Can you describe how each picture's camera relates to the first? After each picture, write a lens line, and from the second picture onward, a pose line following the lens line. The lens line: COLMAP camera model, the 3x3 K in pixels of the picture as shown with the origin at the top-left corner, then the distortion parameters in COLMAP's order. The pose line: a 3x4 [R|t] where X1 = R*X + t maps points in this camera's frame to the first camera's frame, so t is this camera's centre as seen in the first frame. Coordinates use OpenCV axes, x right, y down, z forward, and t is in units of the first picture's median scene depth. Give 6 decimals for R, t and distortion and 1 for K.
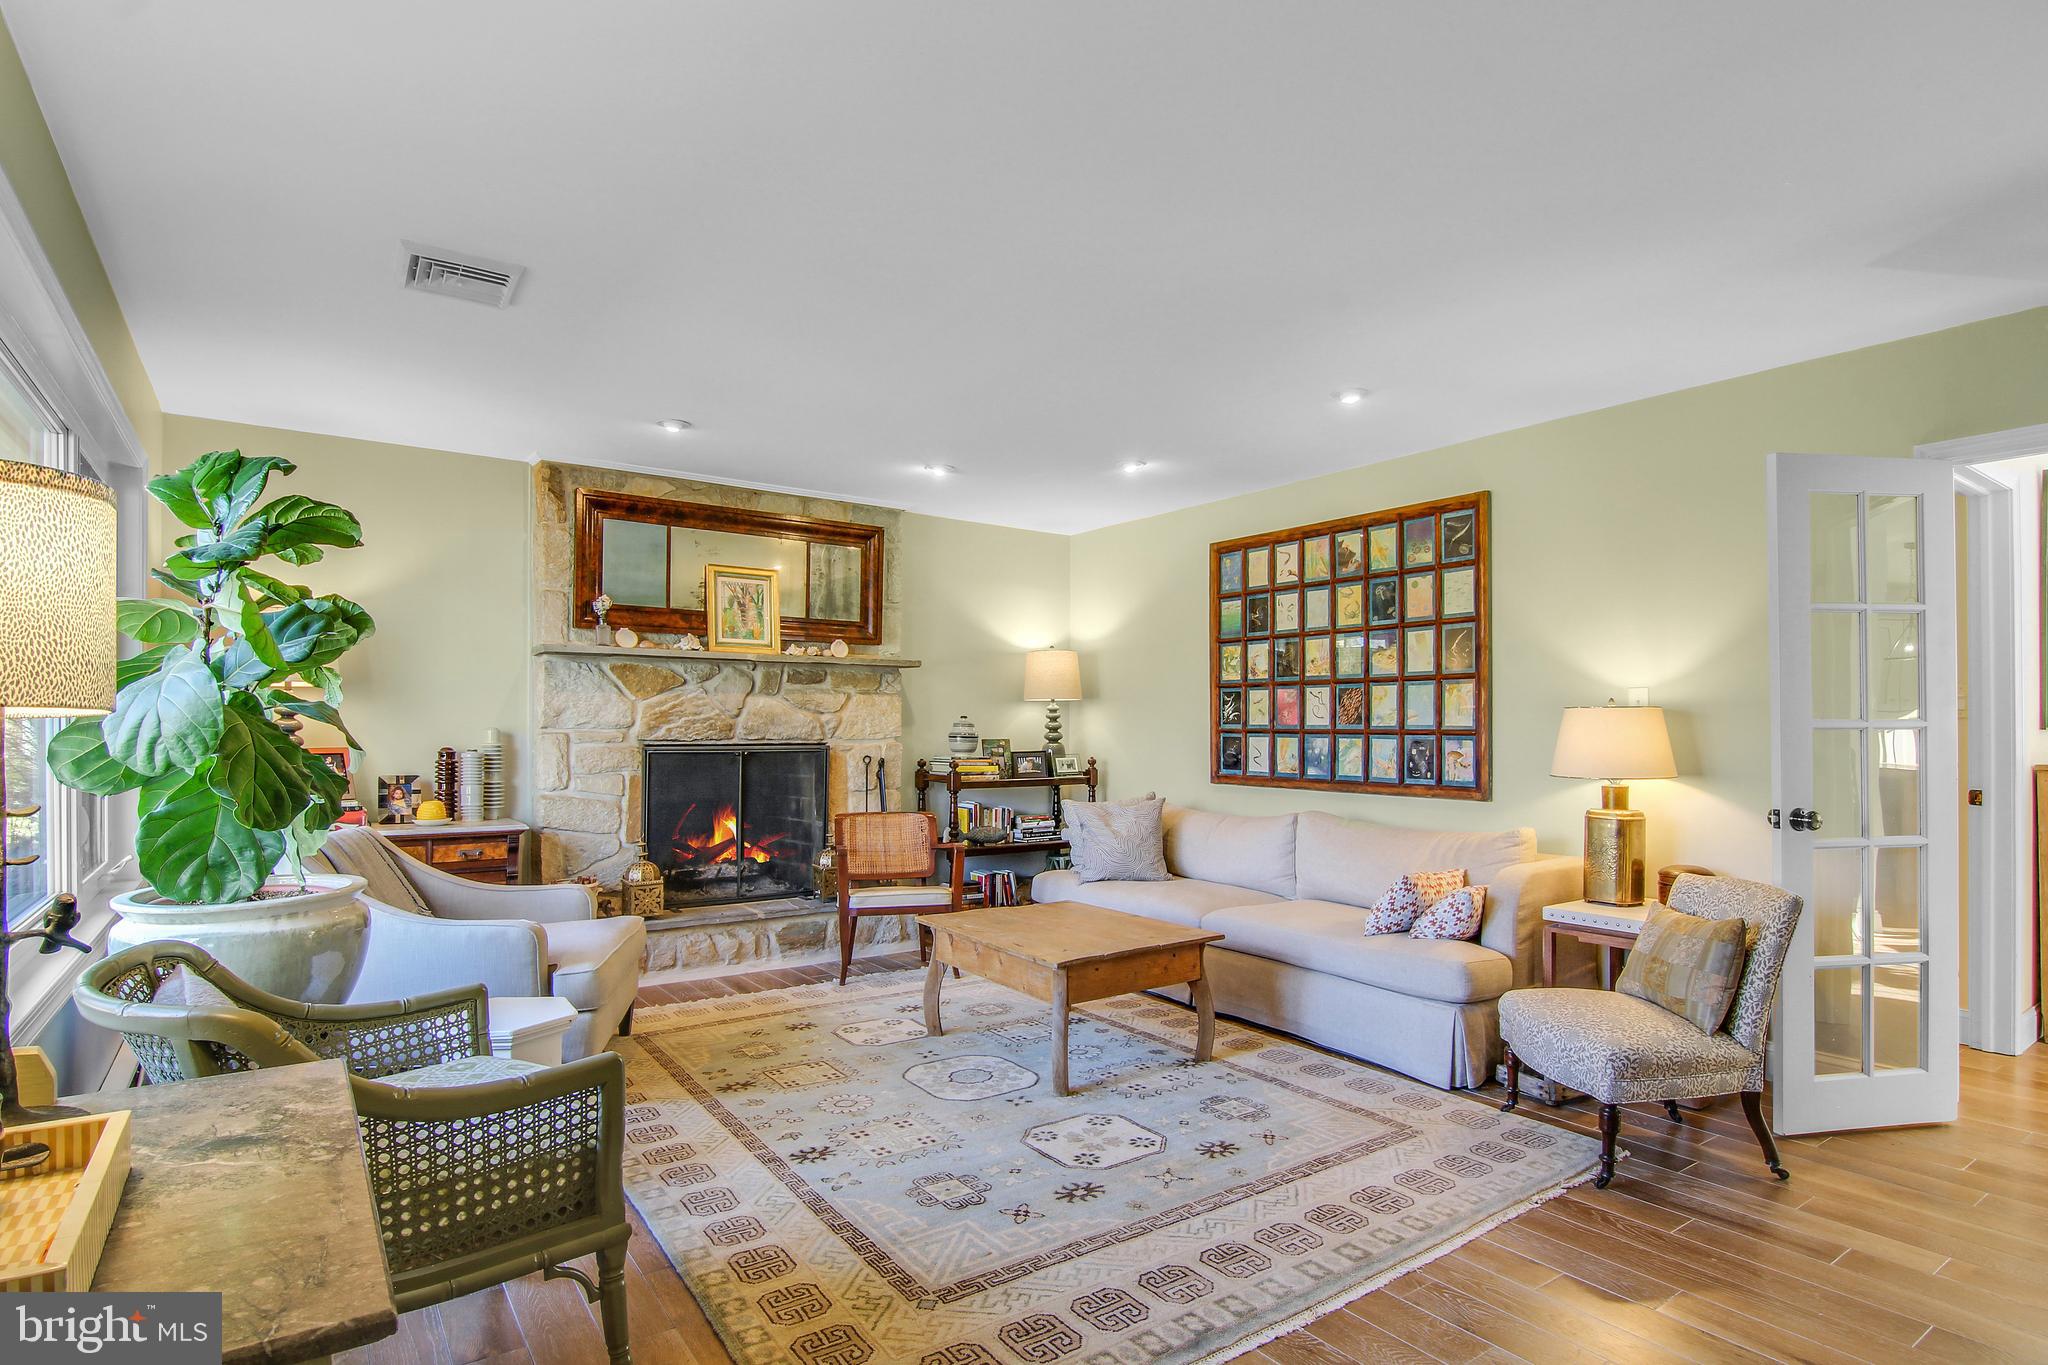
lens RADIAL K [[1051.3, 0, 1027.2], [0, 1051.3, 725.3], [0, 0, 1]] dist [-0.004744, -0.011051]
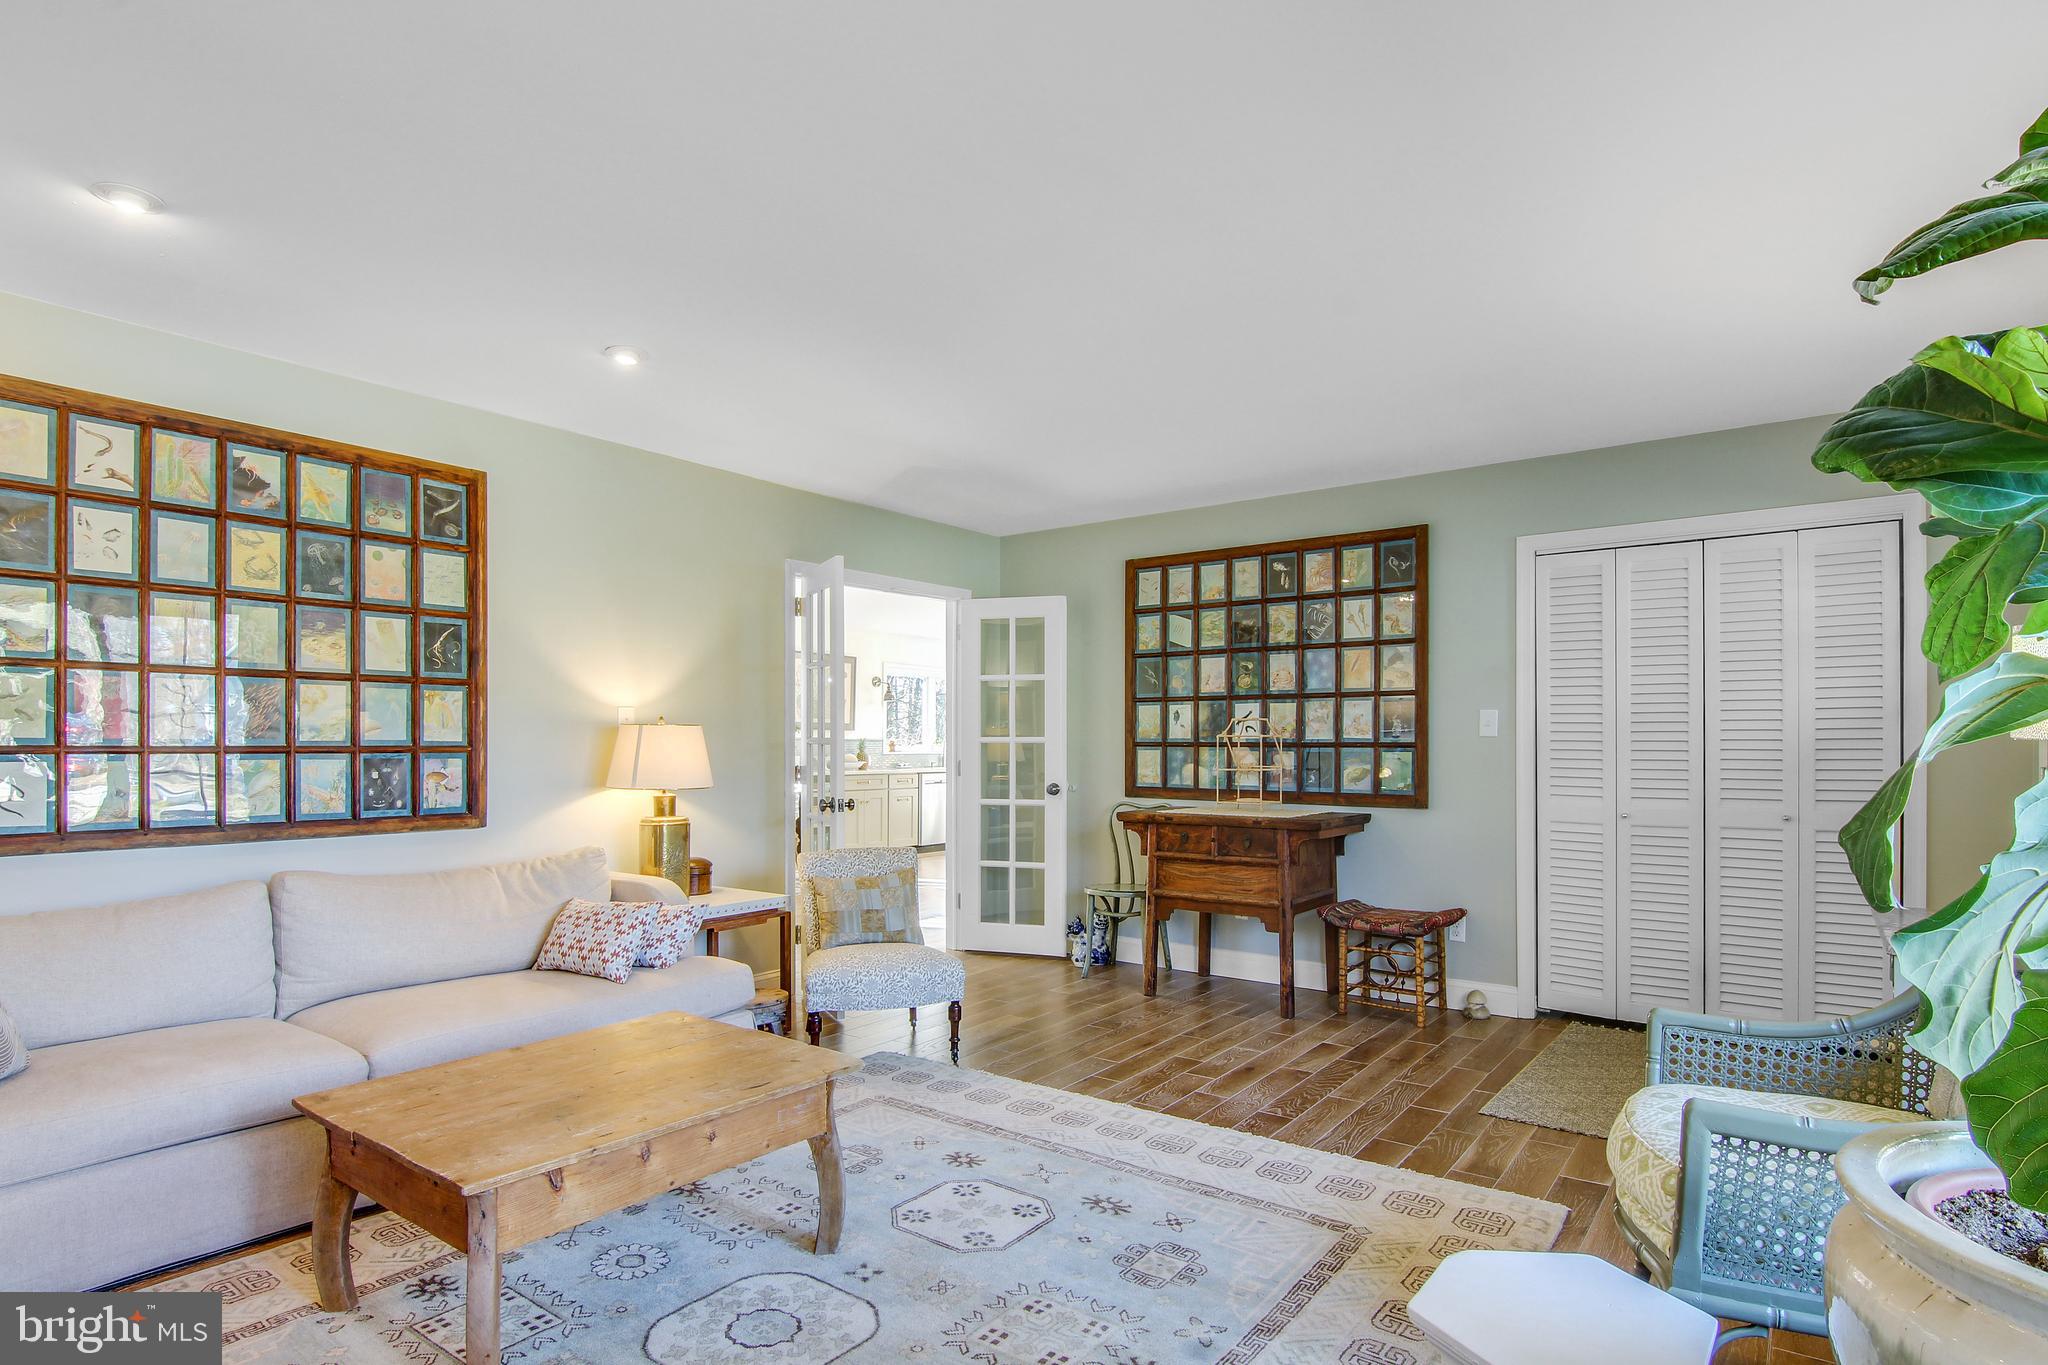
lens RADIAL K [[1051.3, 0, 1039.4], [0, 1051.3, 740.4], [0, 0, 1]] dist [-0.004744, -0.011051]
pose [[-0.314282, -0.000070, 0.949330, -0.479567], [-0.003013, 0.999995, -0.000923, -0.000580], [-0.949325, -0.003151, -0.314281, 0.745357]]
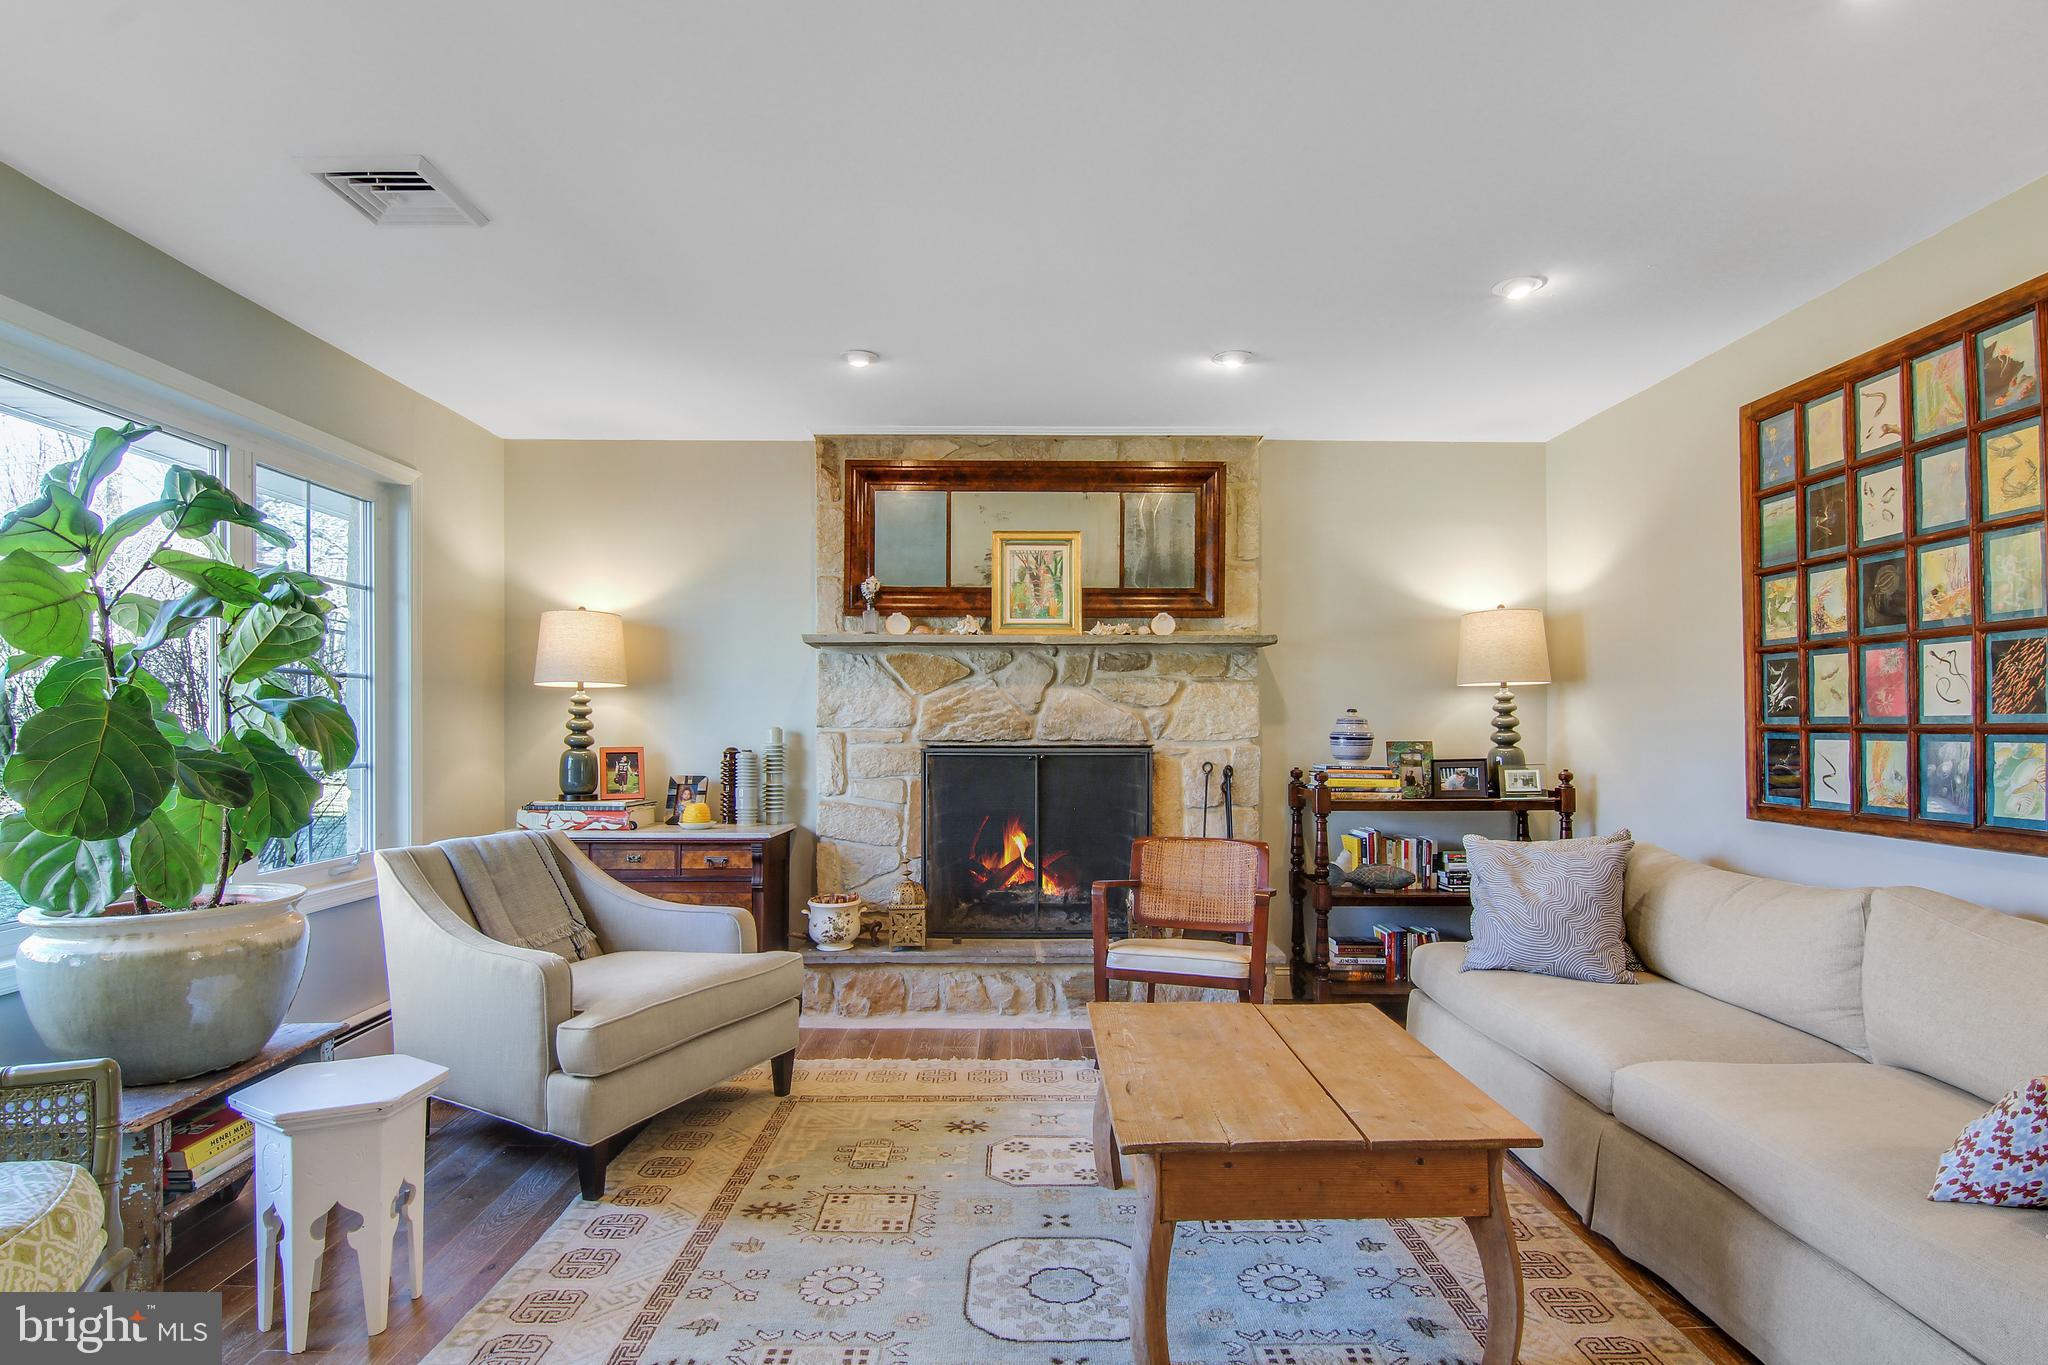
lens RADIAL K [[1051.3, 0, 1021.0], [0, 1051.3, 716.9], [0, 0, 1]] dist [-0.004744, -0.011051]
pose [[0.821518, -0.009147, -0.570109, 0.202857], [0.003703, 0.999936, -0.010706, 0.004147], [0.570170, 0.006684, 0.821500, 0.342515]]
